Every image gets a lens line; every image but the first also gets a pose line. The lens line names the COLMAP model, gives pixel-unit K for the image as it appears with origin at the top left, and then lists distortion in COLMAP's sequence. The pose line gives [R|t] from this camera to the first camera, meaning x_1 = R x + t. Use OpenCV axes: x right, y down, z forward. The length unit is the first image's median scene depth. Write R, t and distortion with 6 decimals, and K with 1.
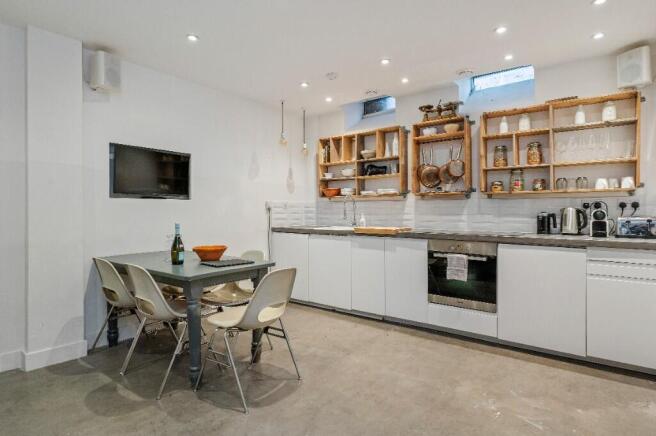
lens RADIAL K [[358.3, 0, 330.6], [0, 358.3, 214.8], [0, 0, 1]] dist [-0.005358, 0.000103]
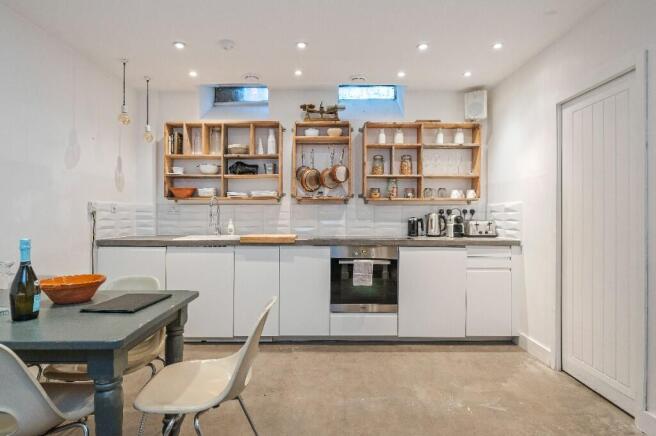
lens RADIAL K [[358.3, 0, 327.5], [0, 358.3, 216.2], [0, 0, 1]] dist [-0.005358, 0.000103]
pose [[0.794386, -0.000449, 0.607414, -0.311923], [0.005623, 0.999962, -0.006615, -0.004532], [-0.607388, 0.008670, 0.794358, 0.255460]]
